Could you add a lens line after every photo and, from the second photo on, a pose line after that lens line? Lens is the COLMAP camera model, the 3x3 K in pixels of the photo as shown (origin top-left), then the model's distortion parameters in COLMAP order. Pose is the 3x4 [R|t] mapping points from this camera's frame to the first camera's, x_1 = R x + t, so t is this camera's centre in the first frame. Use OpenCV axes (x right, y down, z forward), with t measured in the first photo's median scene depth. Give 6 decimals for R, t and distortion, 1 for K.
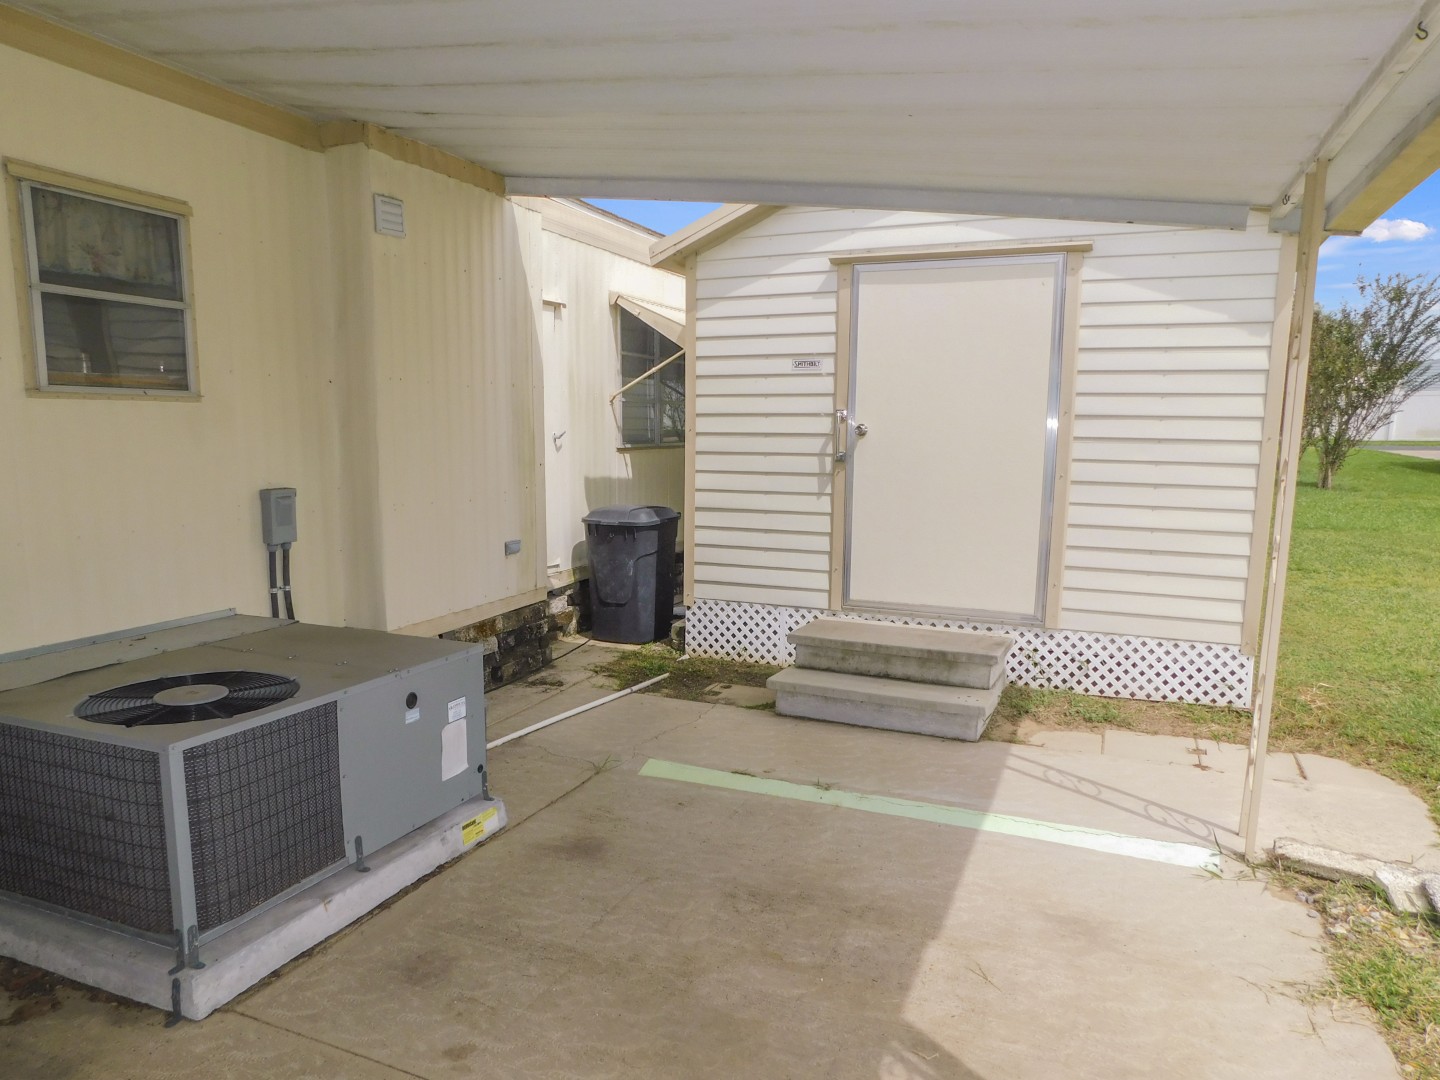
lens RADIAL K [[970.3, 0, 719.7], [0, 970.3, 581.1], [0, 0, 1]] dist [-0.071766, 0.060245]
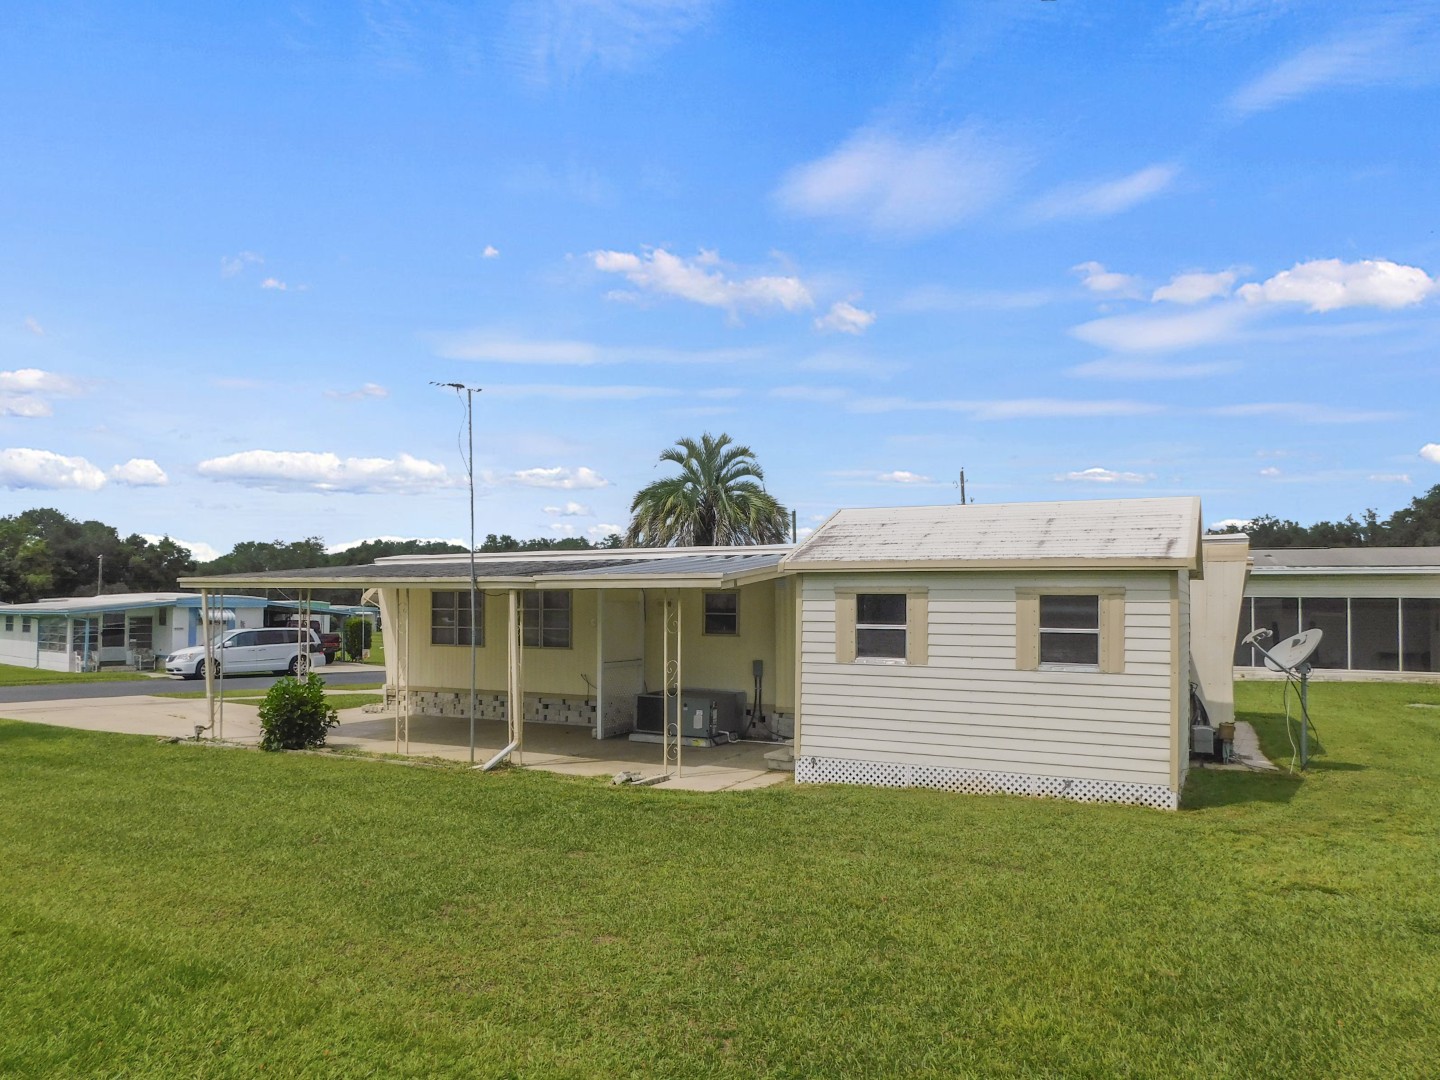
lens RADIAL K [[970.3, 0, 719.7], [0, 970.3, 581.1], [0, 0, 1]] dist [-0.071766, 0.060245]
pose [[-0.064082, -0.036236, -0.997287, 2.456190], [-0.164700, 0.986021, -0.025244, -0.210321], [0.984260, 0.162636, -0.069154, 0.801360]]
